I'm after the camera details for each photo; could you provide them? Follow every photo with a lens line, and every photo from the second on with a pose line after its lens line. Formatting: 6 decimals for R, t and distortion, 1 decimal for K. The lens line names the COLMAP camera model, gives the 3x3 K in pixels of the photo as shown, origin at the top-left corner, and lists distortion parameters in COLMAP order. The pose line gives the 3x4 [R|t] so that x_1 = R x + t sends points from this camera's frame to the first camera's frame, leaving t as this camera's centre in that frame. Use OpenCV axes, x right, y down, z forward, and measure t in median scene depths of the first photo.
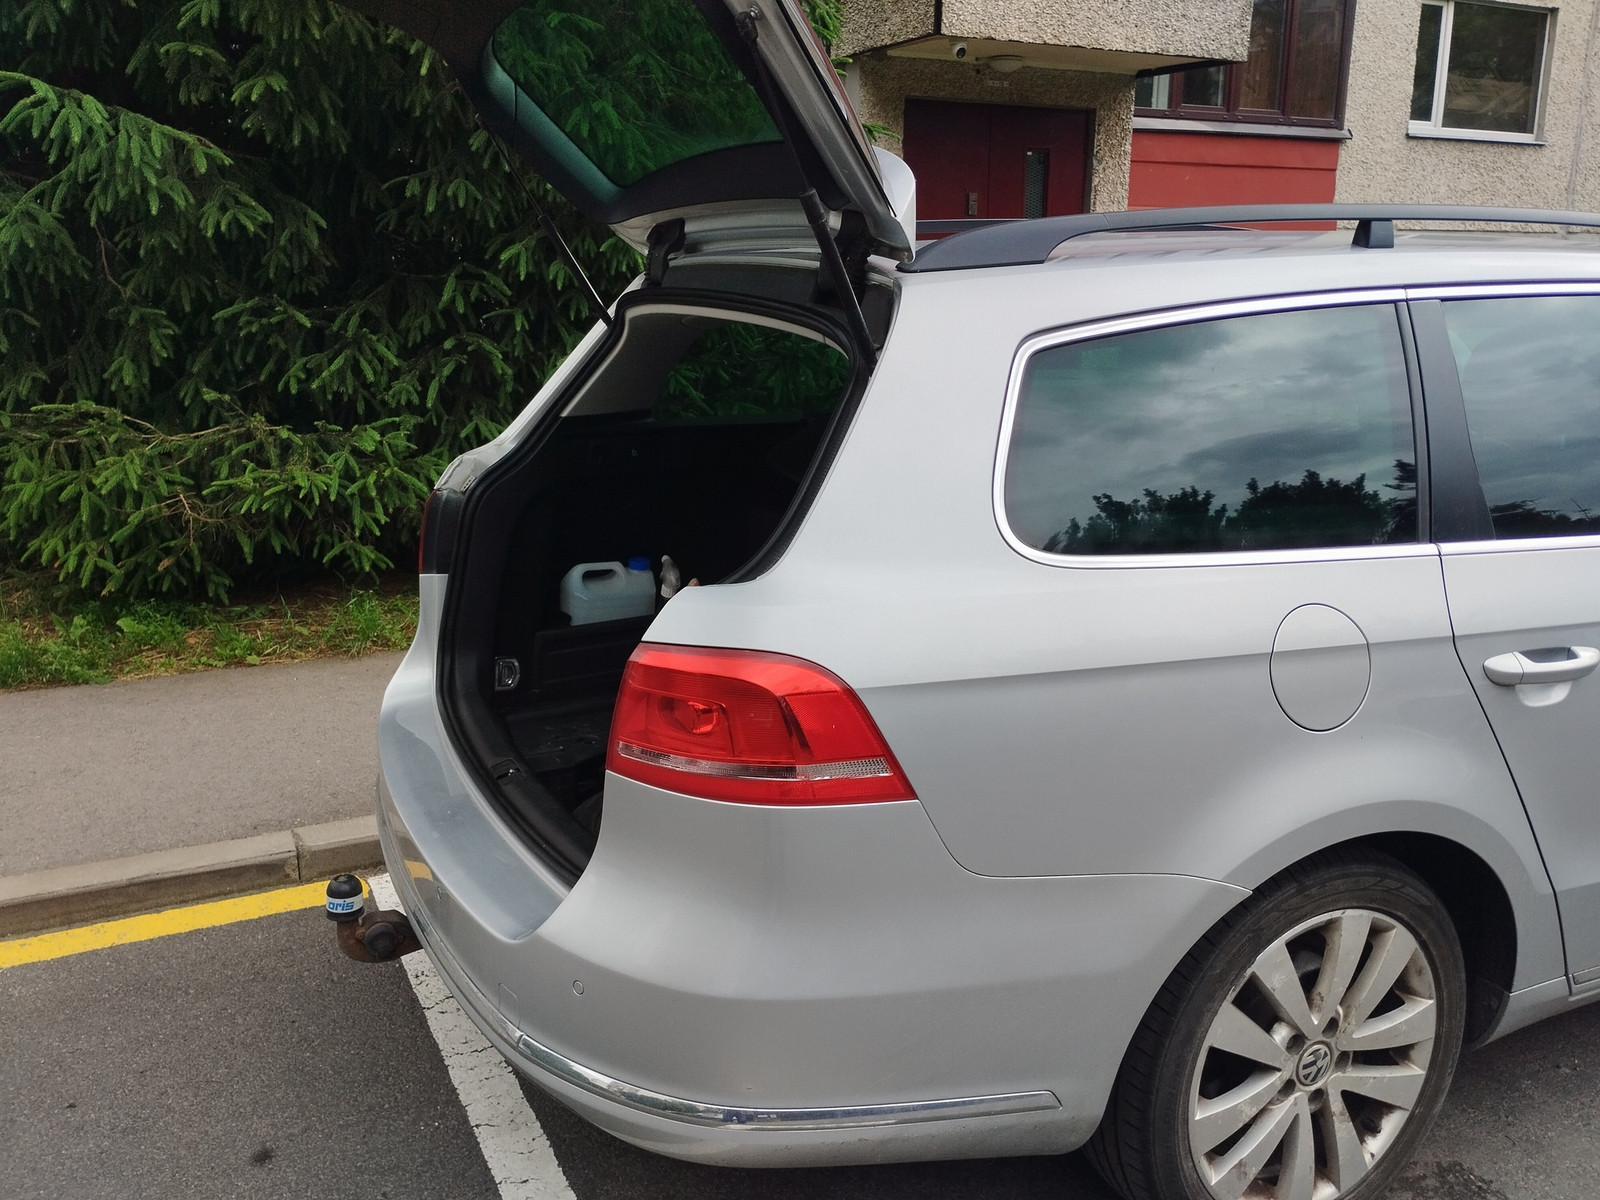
lens RADIAL K [[1421.3, 0, 794.7], [0, 1421.3, 597.2], [0, 0, 1]] dist [0.093902, -0.132940]
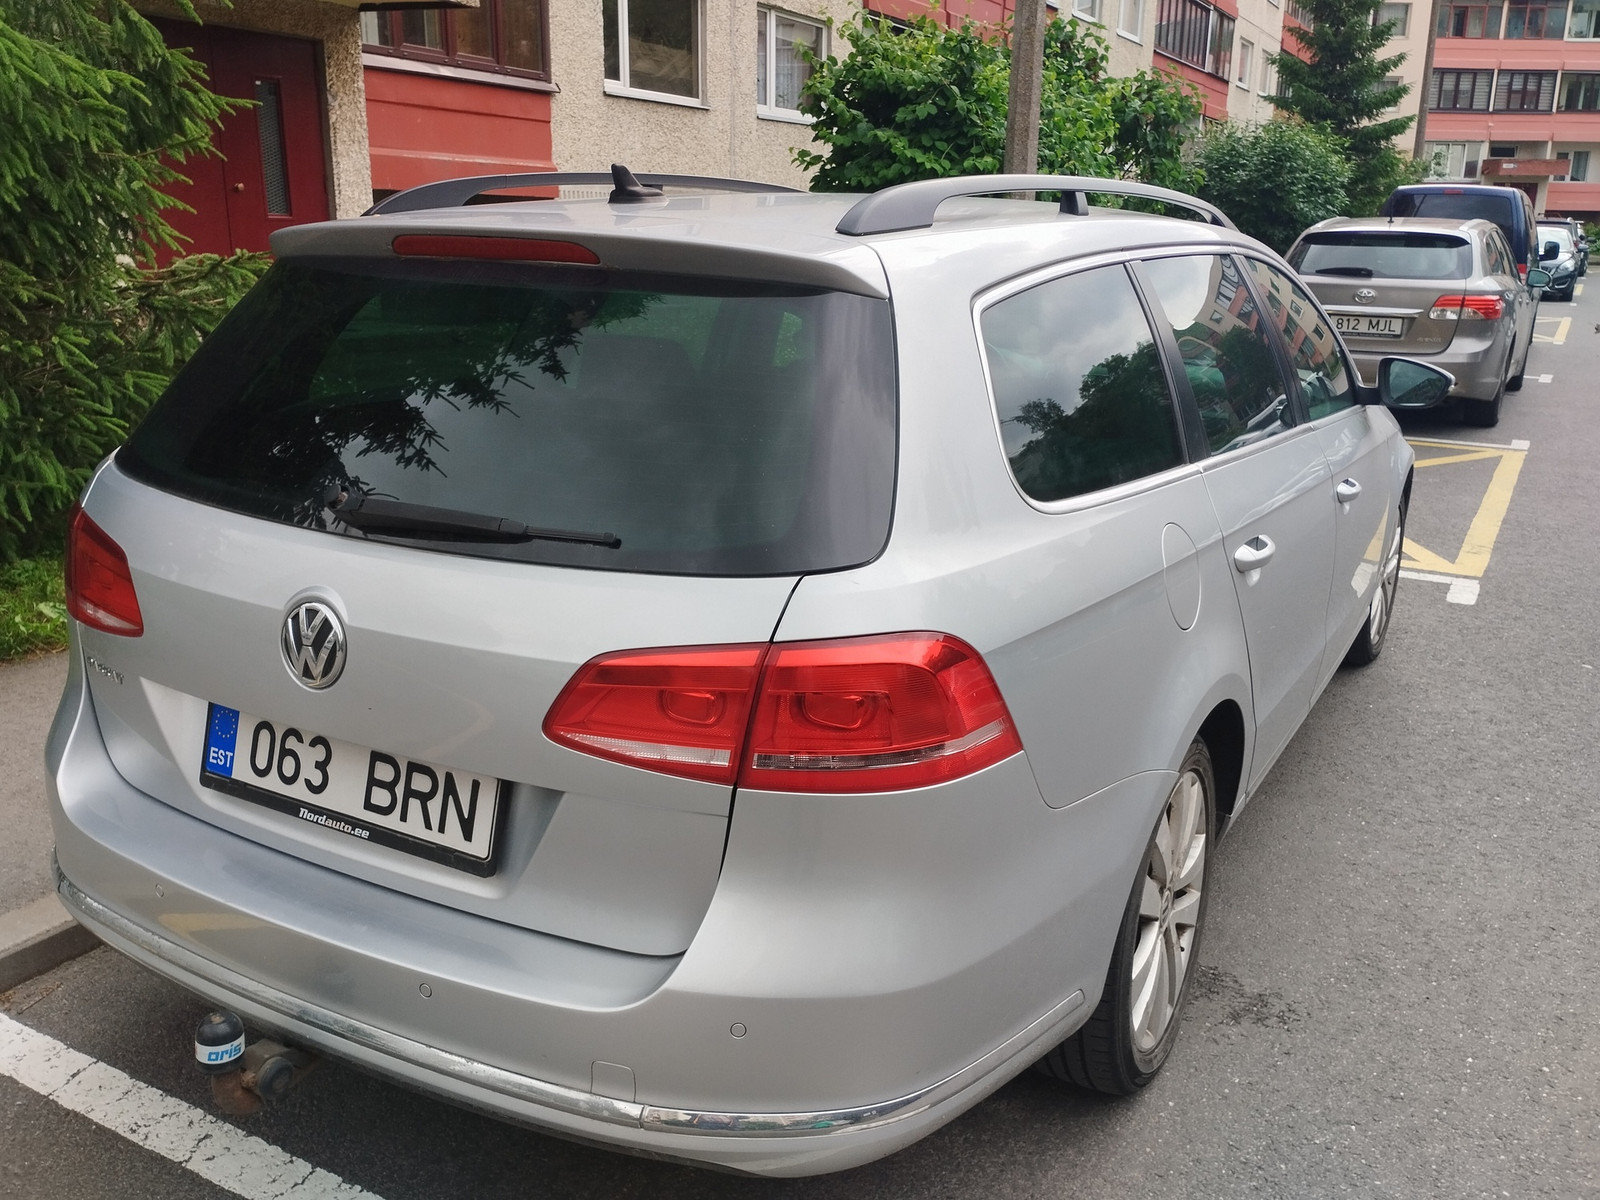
lens RADIAL K [[1421.3, 0, 794.7], [0, 1421.3, 597.2], [0, 0, 1]] dist [0.093902, -0.132940]
pose [[0.807965, -0.139435, 0.572495, -0.126116], [0.117074, 0.990215, 0.075947, -0.013415], [-0.577483, 0.005662, 0.816383, 0.049599]]
